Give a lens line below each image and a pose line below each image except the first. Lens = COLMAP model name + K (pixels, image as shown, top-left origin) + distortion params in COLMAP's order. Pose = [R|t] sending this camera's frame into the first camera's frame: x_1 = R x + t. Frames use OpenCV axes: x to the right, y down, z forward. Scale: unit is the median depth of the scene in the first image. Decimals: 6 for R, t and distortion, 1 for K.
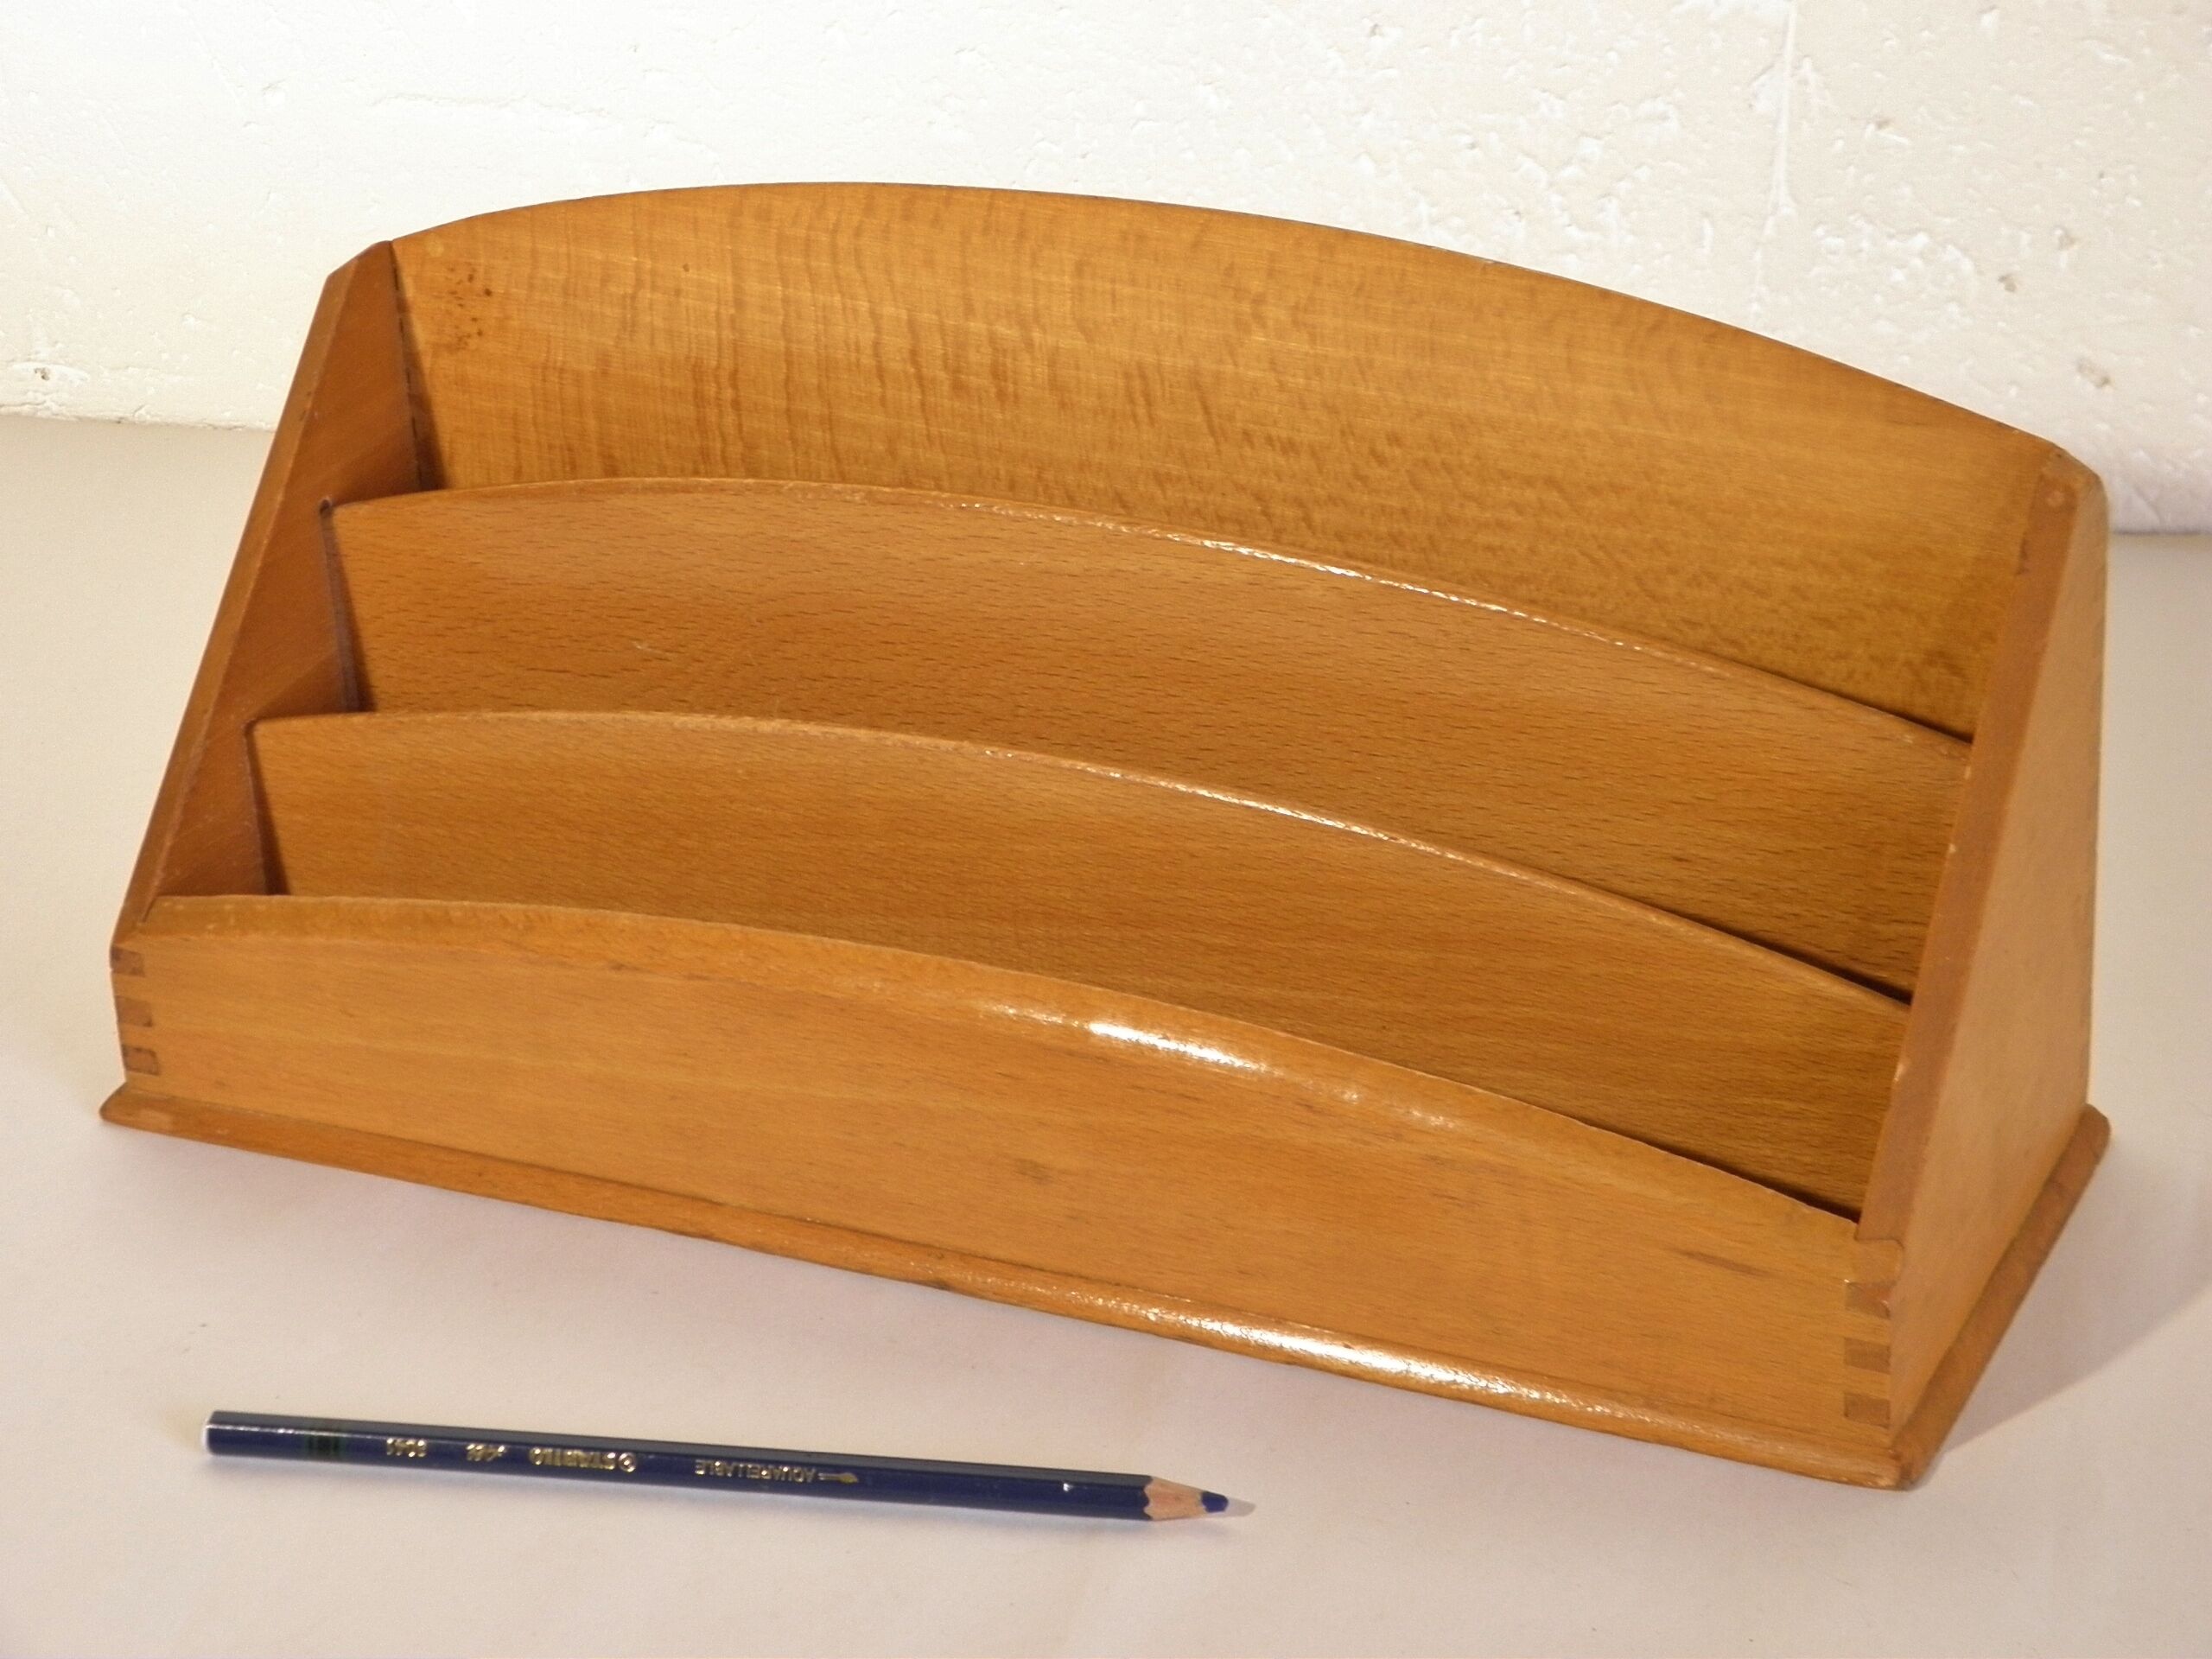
lens RADIAL K [[5089.5, 0, 1106.0], [0, 5089.5, 829.5], [0, 0, 1]] dist [0.284628, -0.159933]
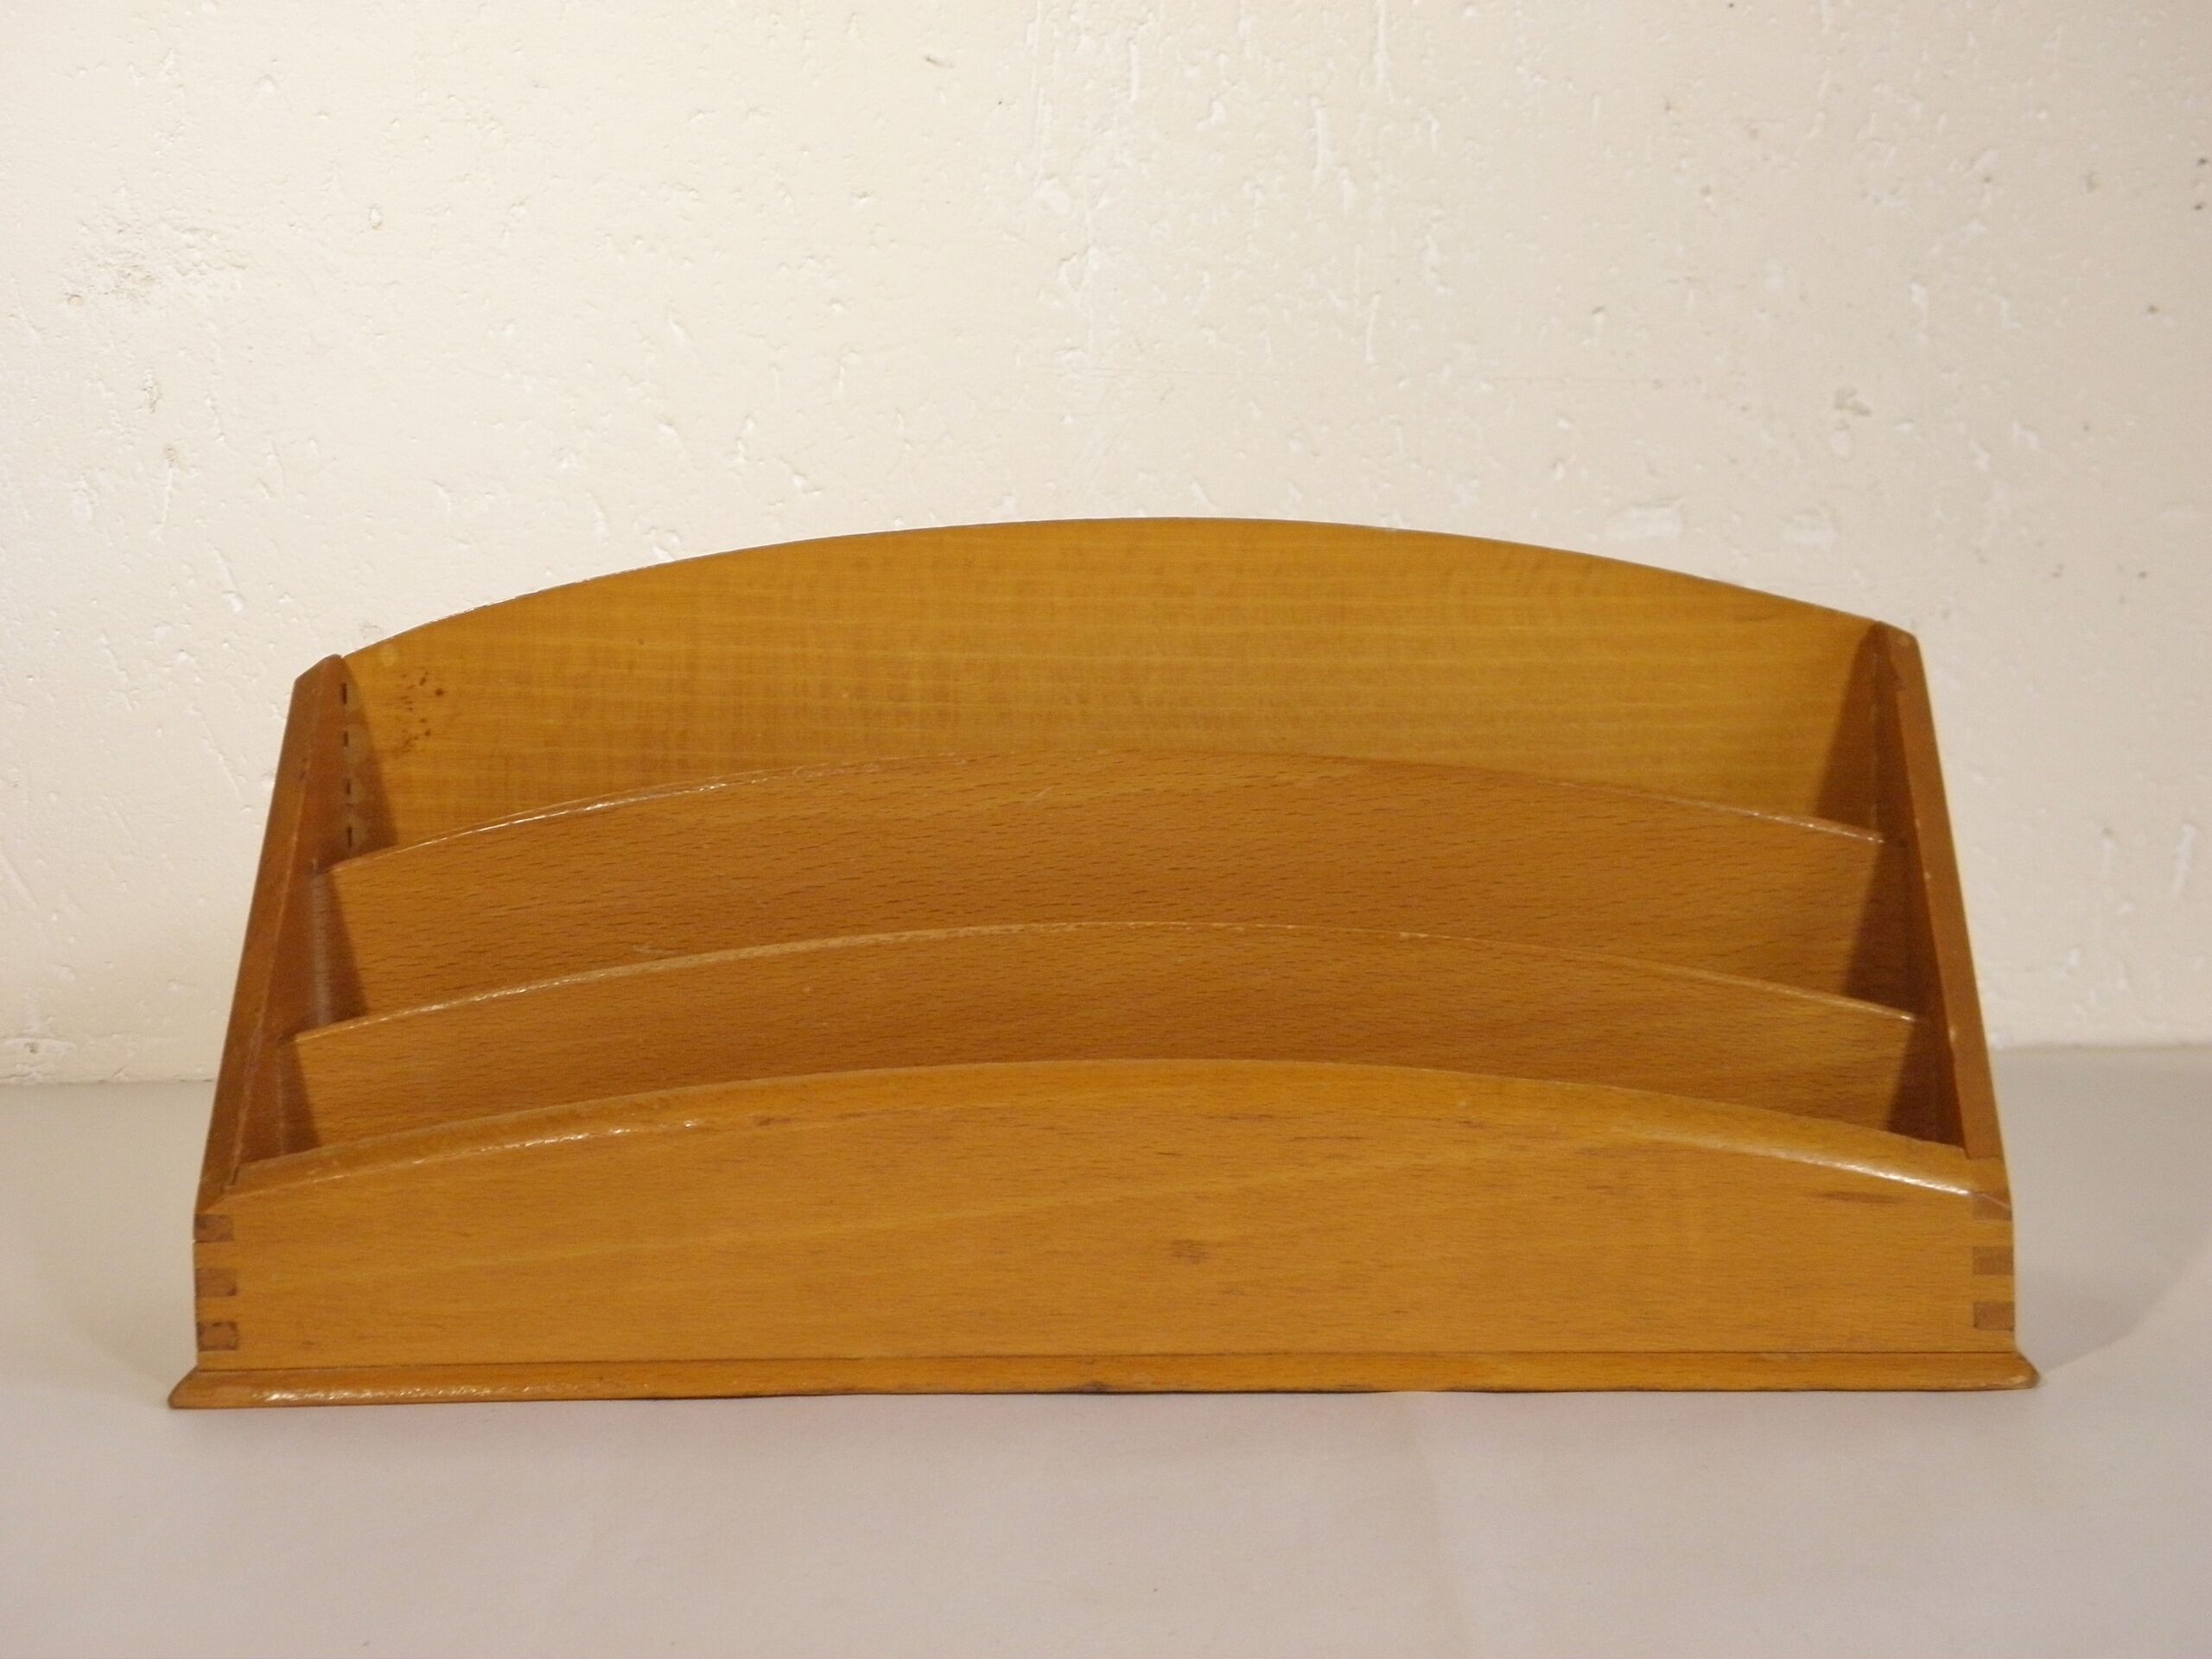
lens RADIAL K [[3775.7, 0, 1106.0], [0, 3775.7, 829.5], [0, 0, 1]] dist [0.149262, 0.156886]
pose [[0.931825, -0.018488, 0.362436, -0.300065], [0.148751, 0.930409, -0.334980, 0.234214], [-0.331021, 0.366056, 0.869729, 0.250349]]
